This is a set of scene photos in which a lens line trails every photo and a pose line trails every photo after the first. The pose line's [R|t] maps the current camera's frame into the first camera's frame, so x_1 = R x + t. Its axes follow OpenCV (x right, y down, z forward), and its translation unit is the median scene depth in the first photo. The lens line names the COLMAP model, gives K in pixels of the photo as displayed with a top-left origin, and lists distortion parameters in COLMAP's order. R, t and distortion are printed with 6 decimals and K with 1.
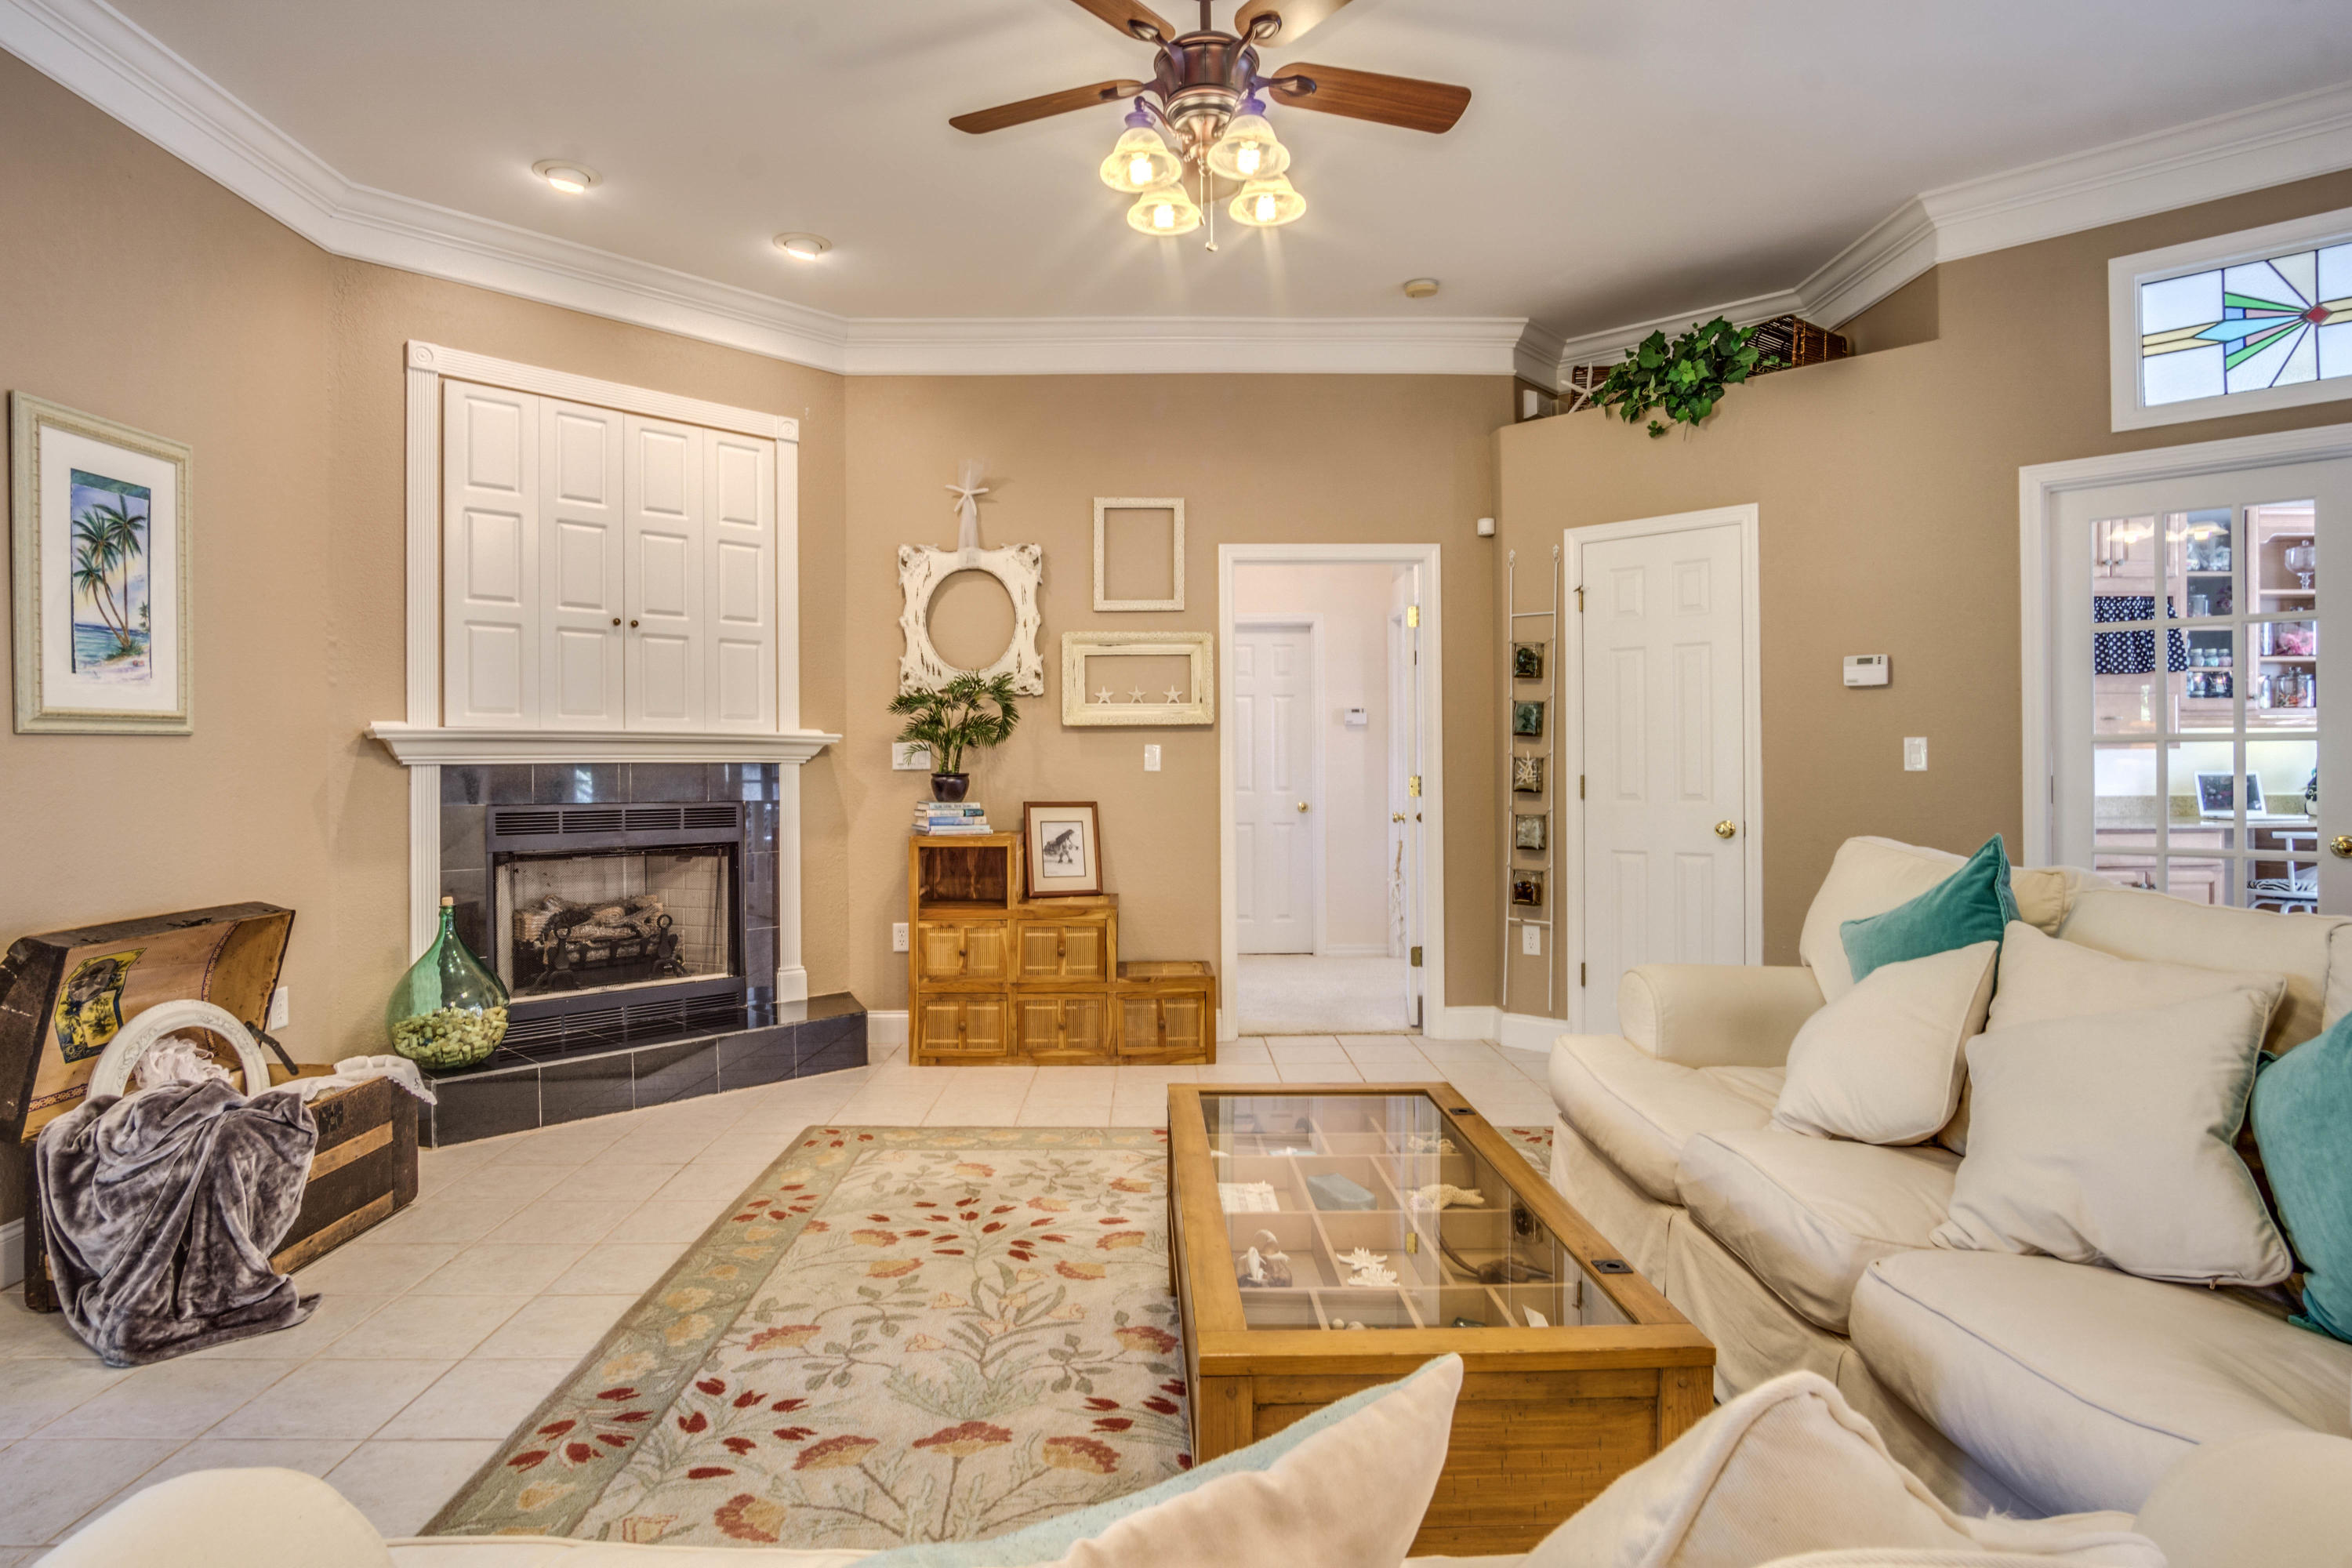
lens RADIAL K [[1267.1, 0, 1148.5], [0, 1267.1, 759.9], [0, 0, 1]] dist [-0.033013, 0.008968]
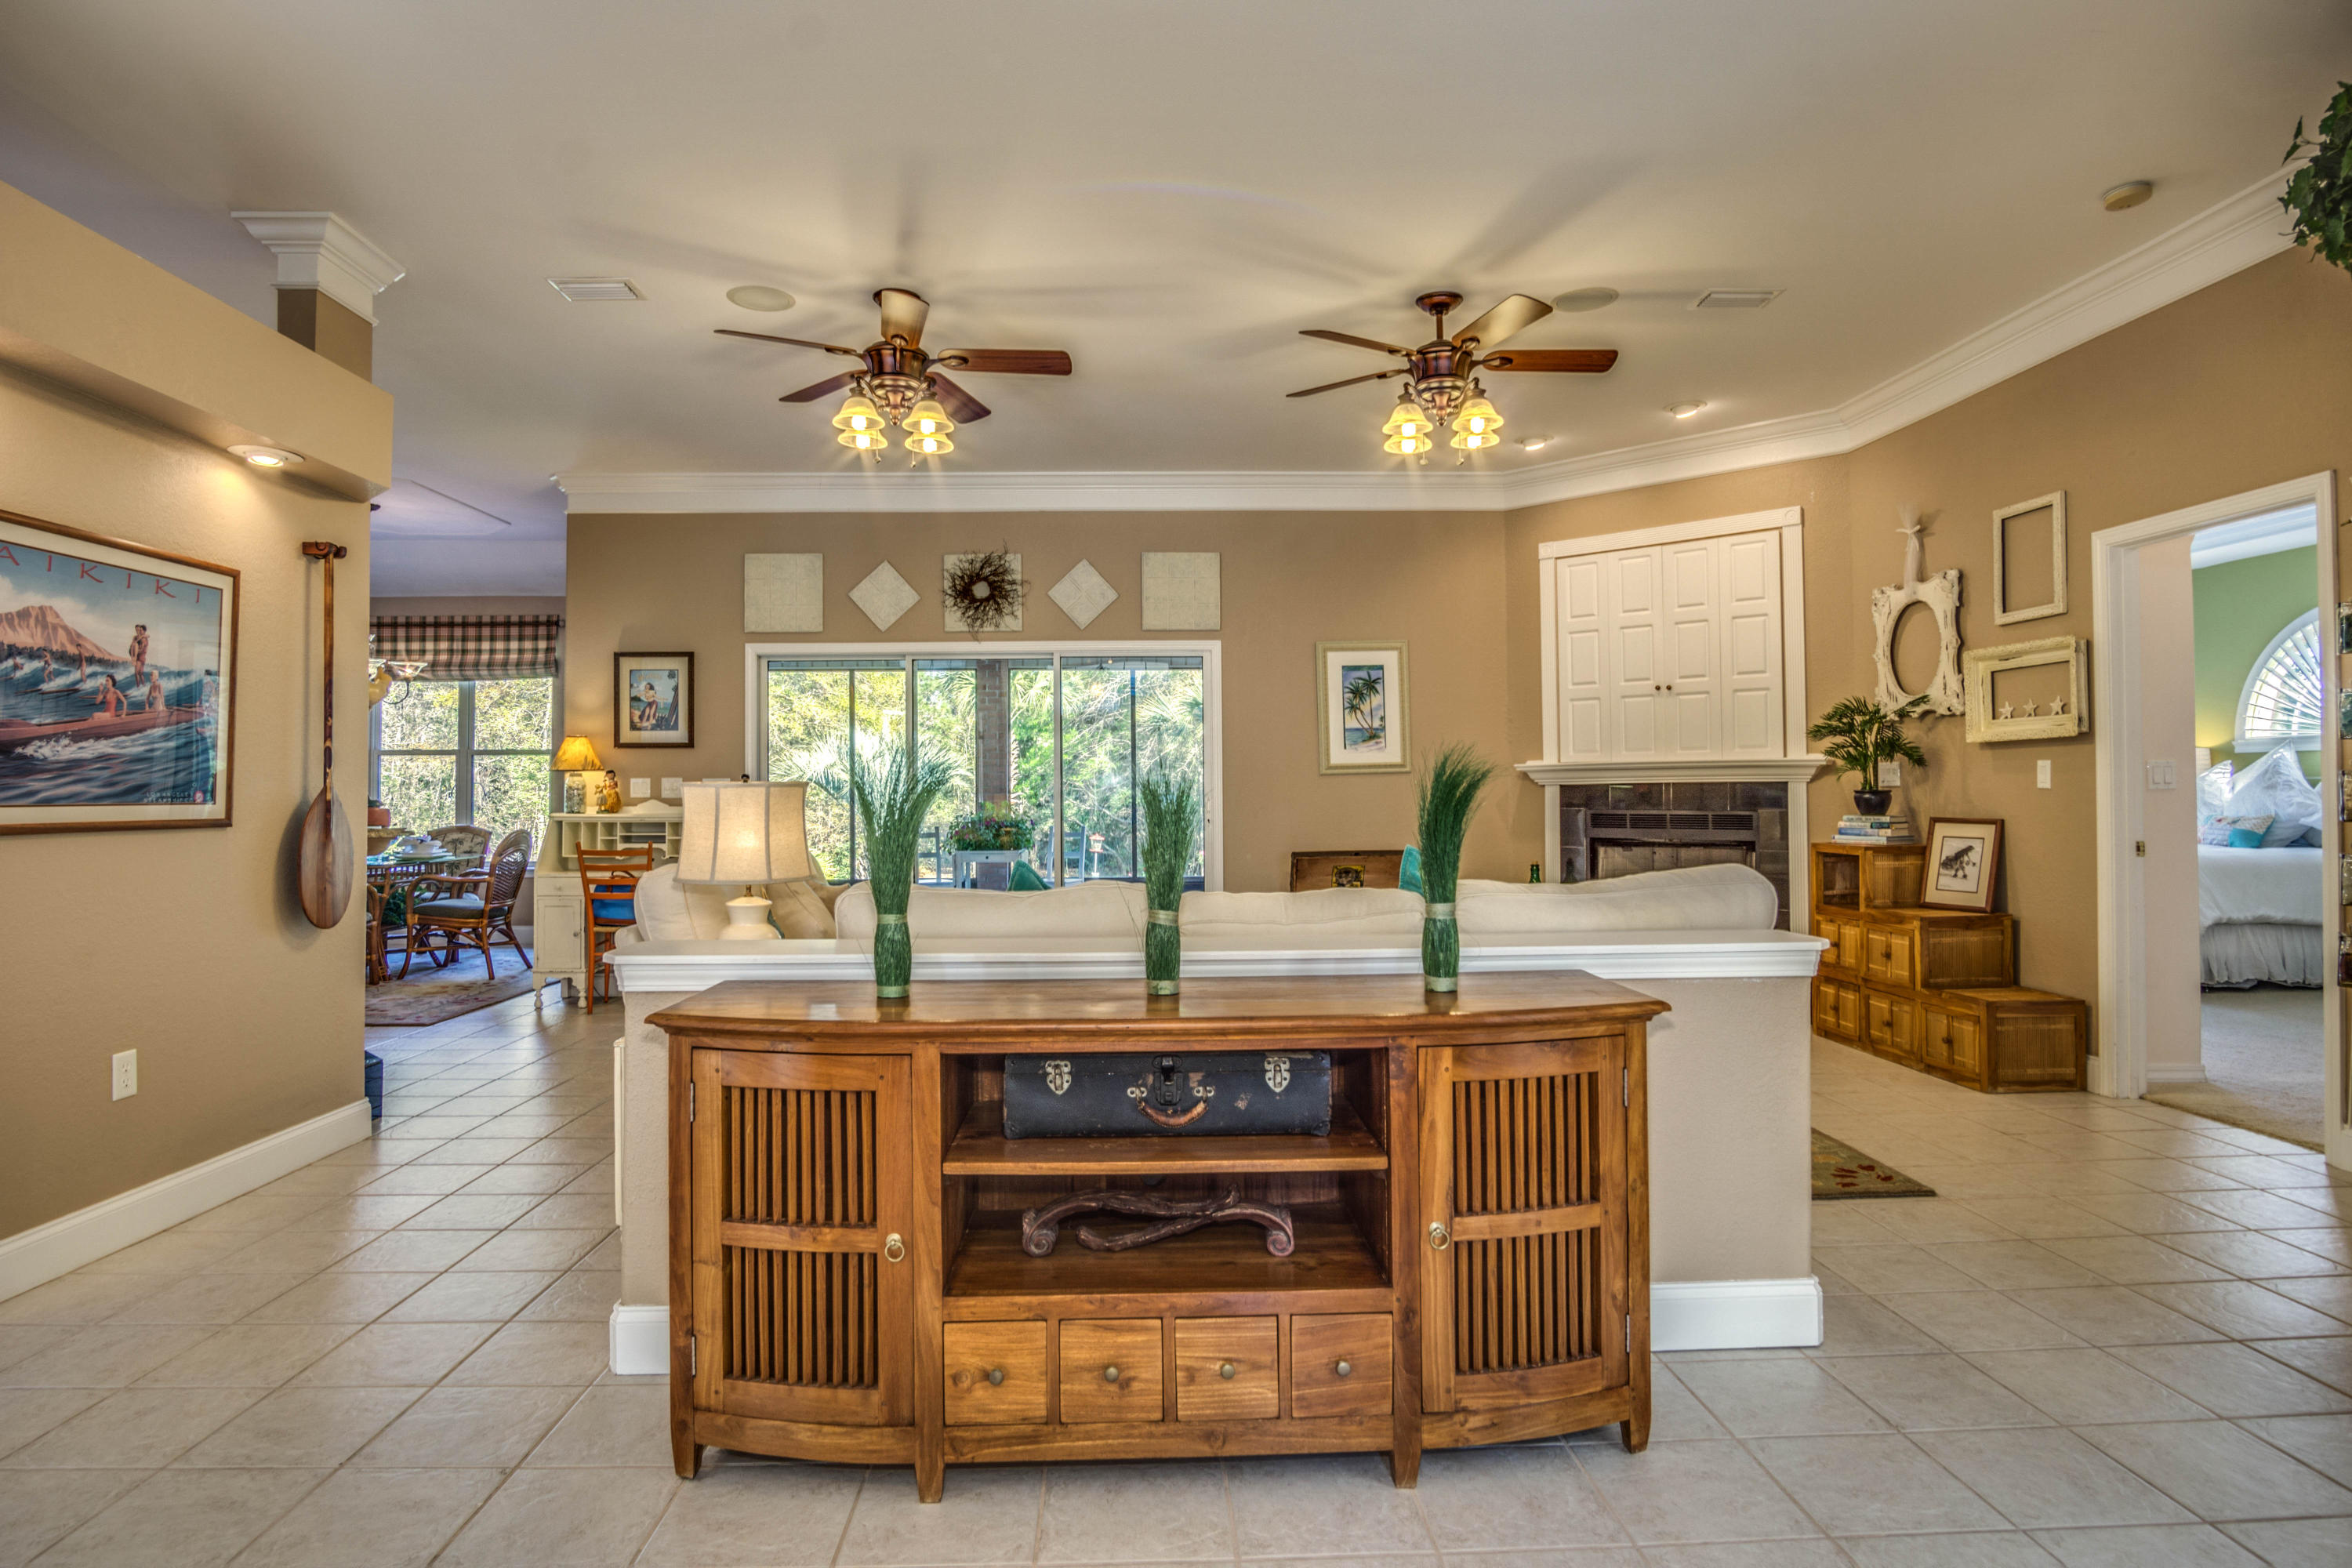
lens RADIAL K [[1281.3, 0, 1171.1], [0, 1281.3, 775.9], [0, 0, 1]] dist [-0.031718, 0.009232]
pose [[0.027482, -0.006415, -0.999602, 1.003867], [0.013967, 0.999884, -0.006033, -0.004109], [0.999525, -0.013796, 0.027569, 0.357763]]
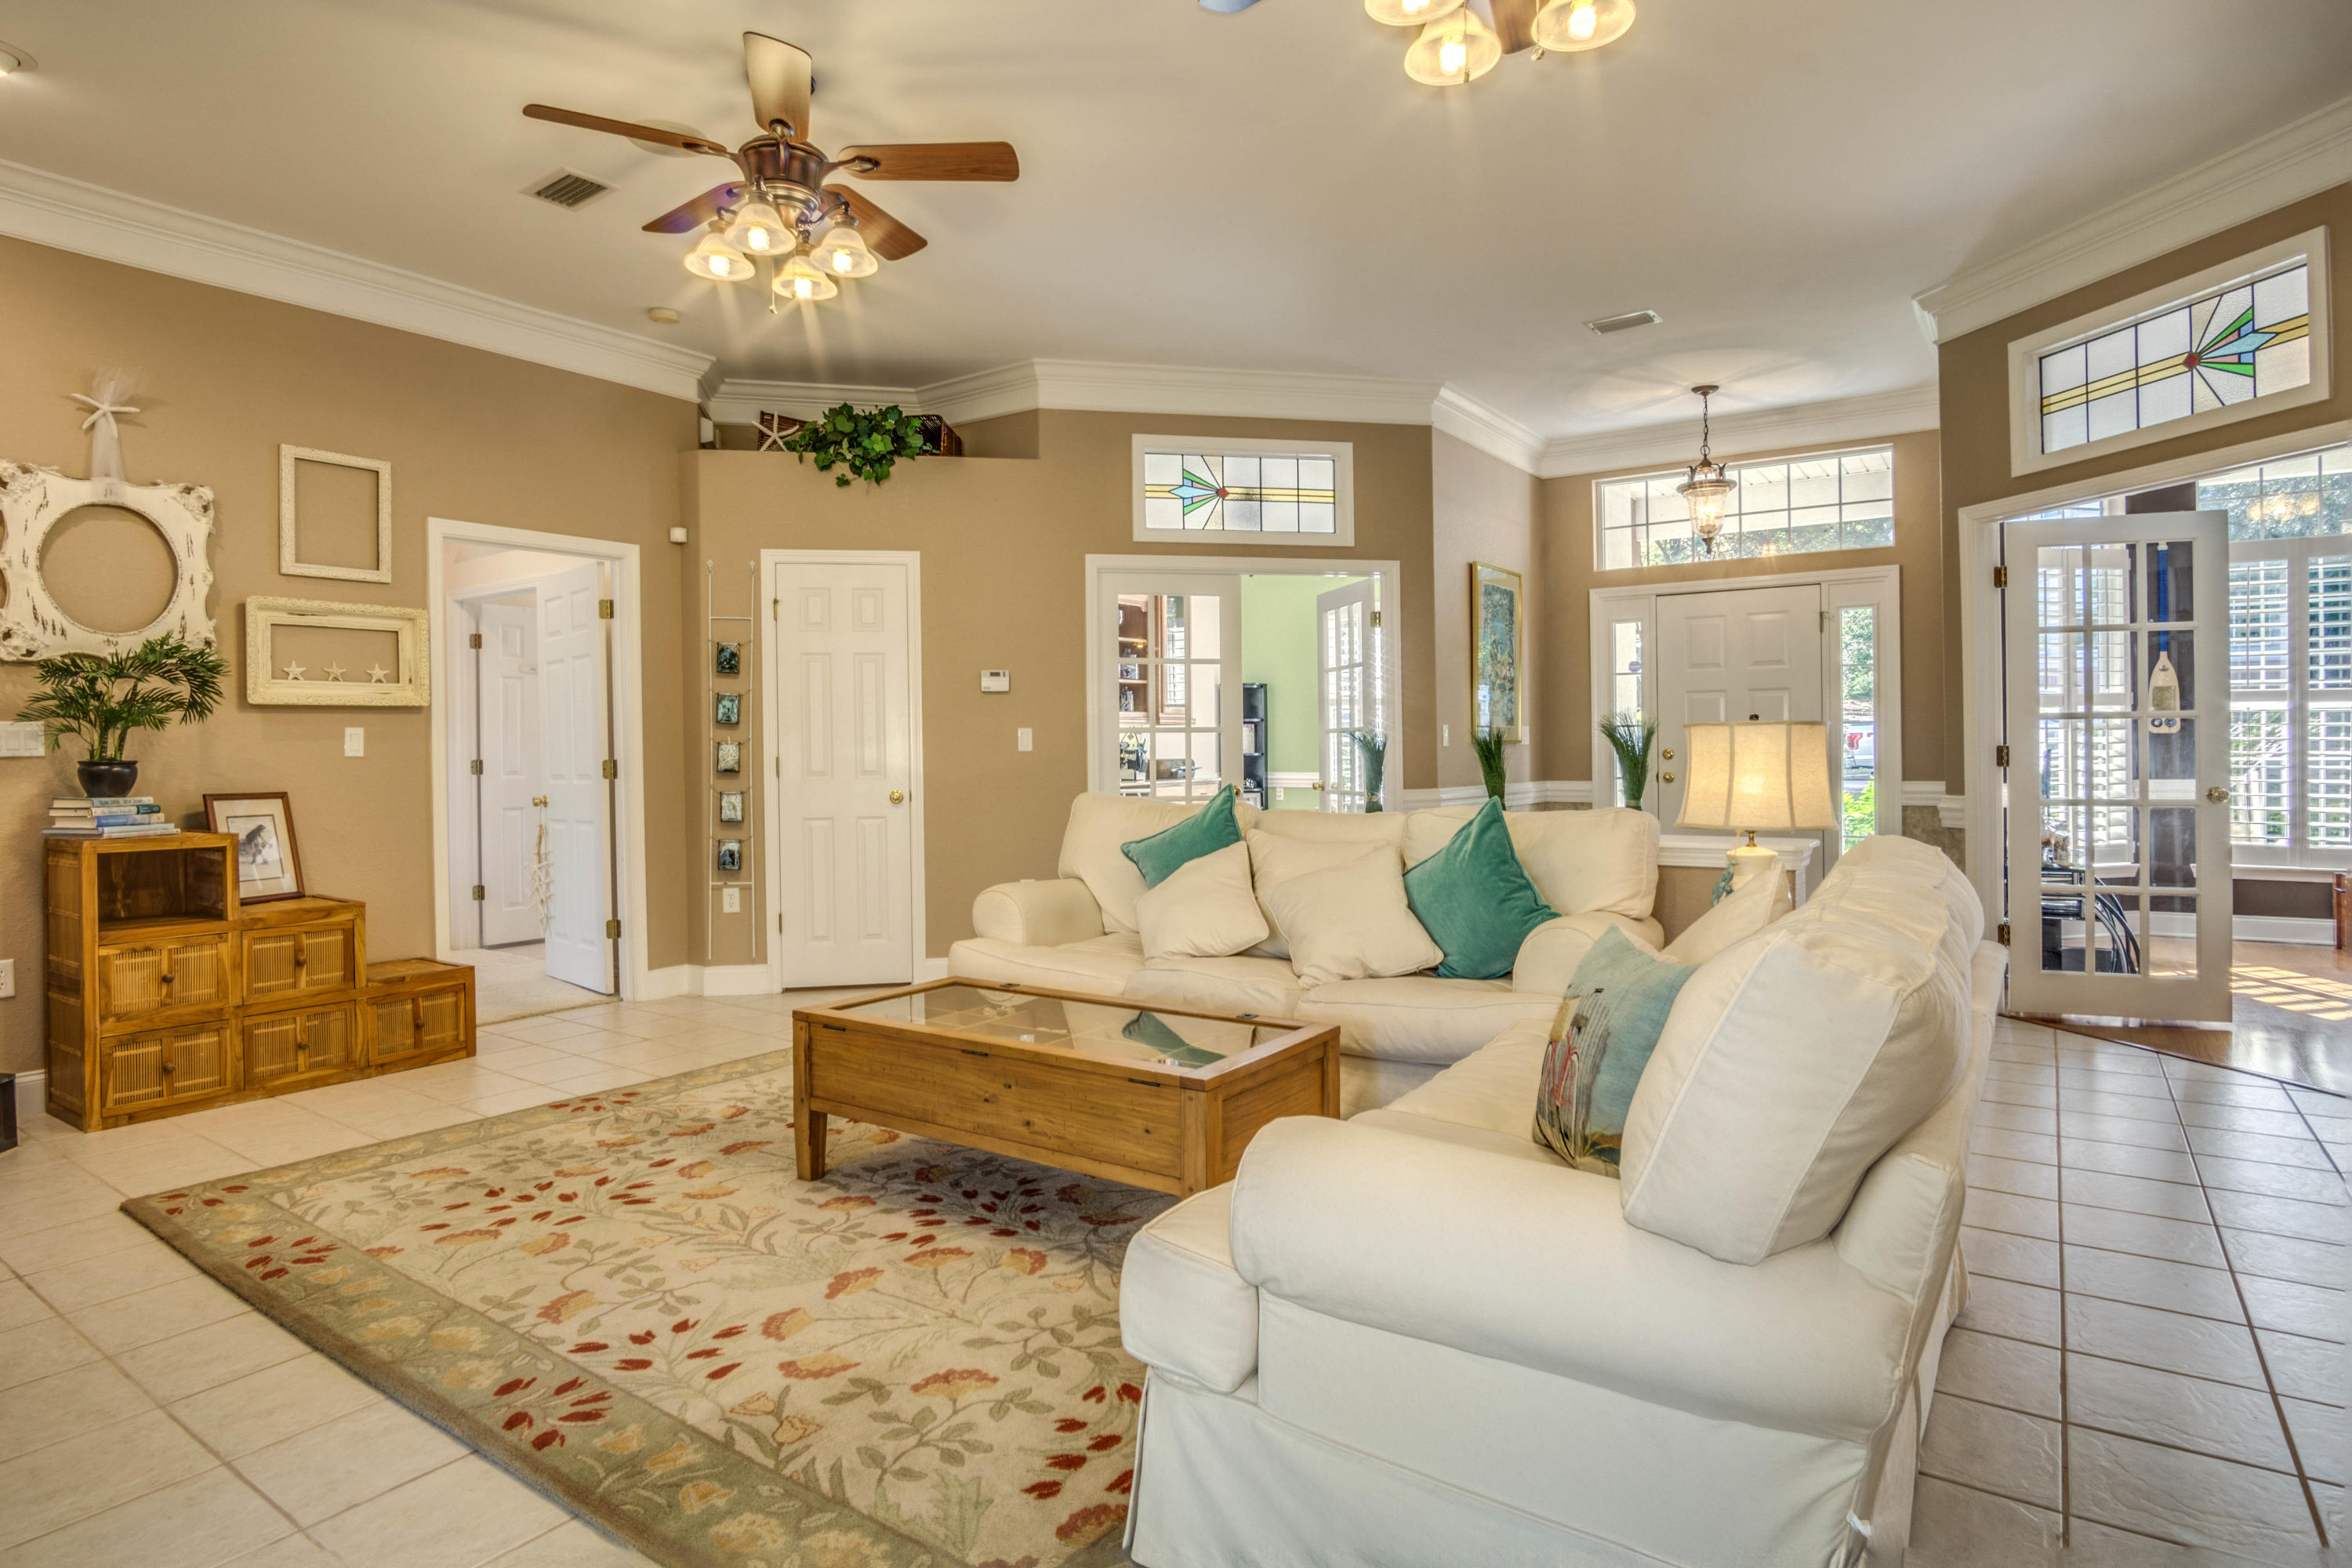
lens RADIAL K [[1267.1, 0, 1148.5], [0, 1267.1, 759.9], [0, 0, 1]] dist [-0.033013, 0.008968]
pose [[0.588543, -0.009591, 0.808409, -0.422460], [0.001921, 0.999943, 0.010465, 0.003055], [-0.808464, -0.004606, 0.588528, 0.010864]]
